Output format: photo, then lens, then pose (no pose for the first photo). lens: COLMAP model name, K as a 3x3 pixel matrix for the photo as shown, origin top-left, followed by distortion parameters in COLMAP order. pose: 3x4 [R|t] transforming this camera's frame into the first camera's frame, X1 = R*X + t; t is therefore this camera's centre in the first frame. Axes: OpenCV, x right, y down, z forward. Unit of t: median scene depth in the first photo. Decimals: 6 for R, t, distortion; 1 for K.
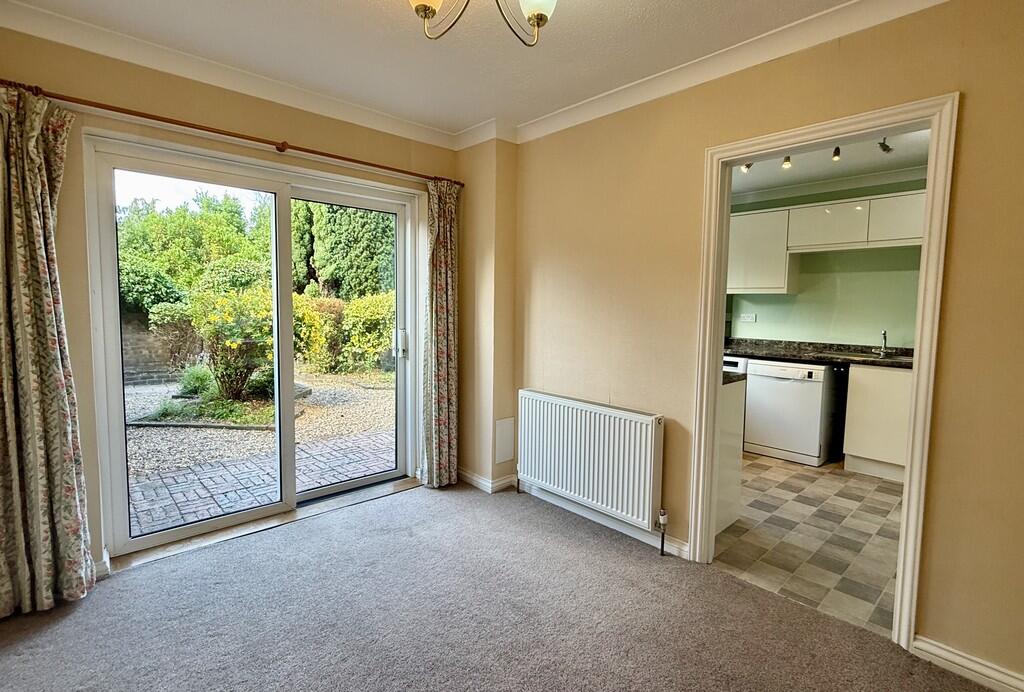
lens RADIAL K [[485.1, 0, 511.8], [0, 485.1, 338.6], [0, 0, 1]] dist [0.000817, 0.000533]
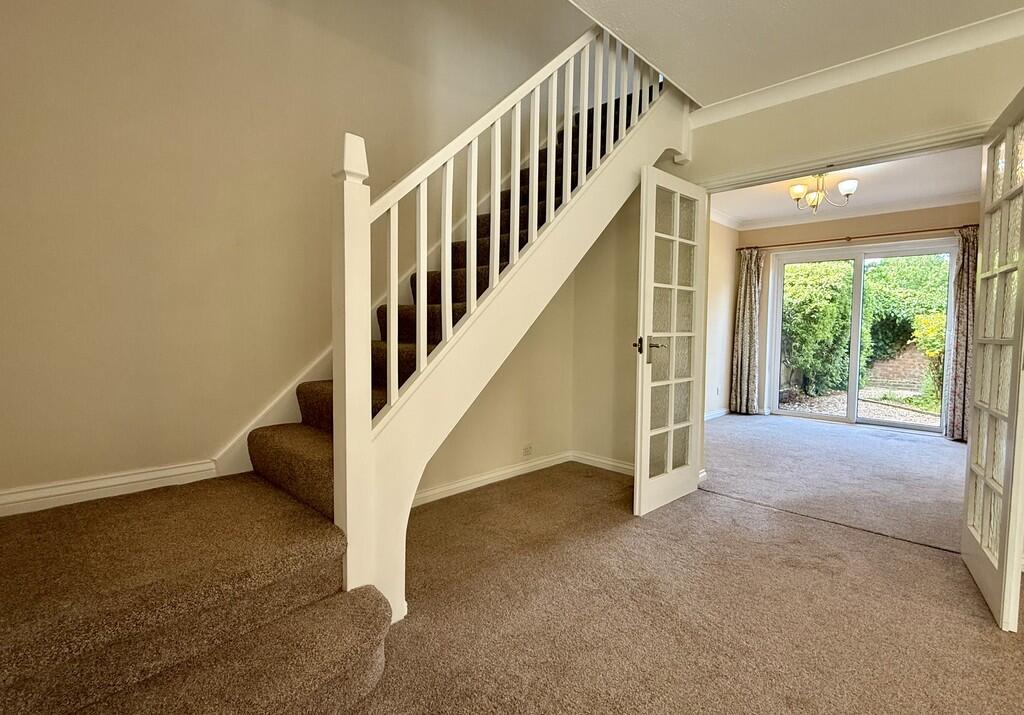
lens RADIAL K [[488.0, 0, 514.2], [0, 488.0, 354.0], [0, 0, 1]] dist [-0.001426, -0.001962]
pose [[0.045111, 0.037905, -0.998263, 1.757065], [-0.088687, 0.995486, 0.033792, 0.173635], [0.995037, 0.087009, 0.048269, -0.548824]]
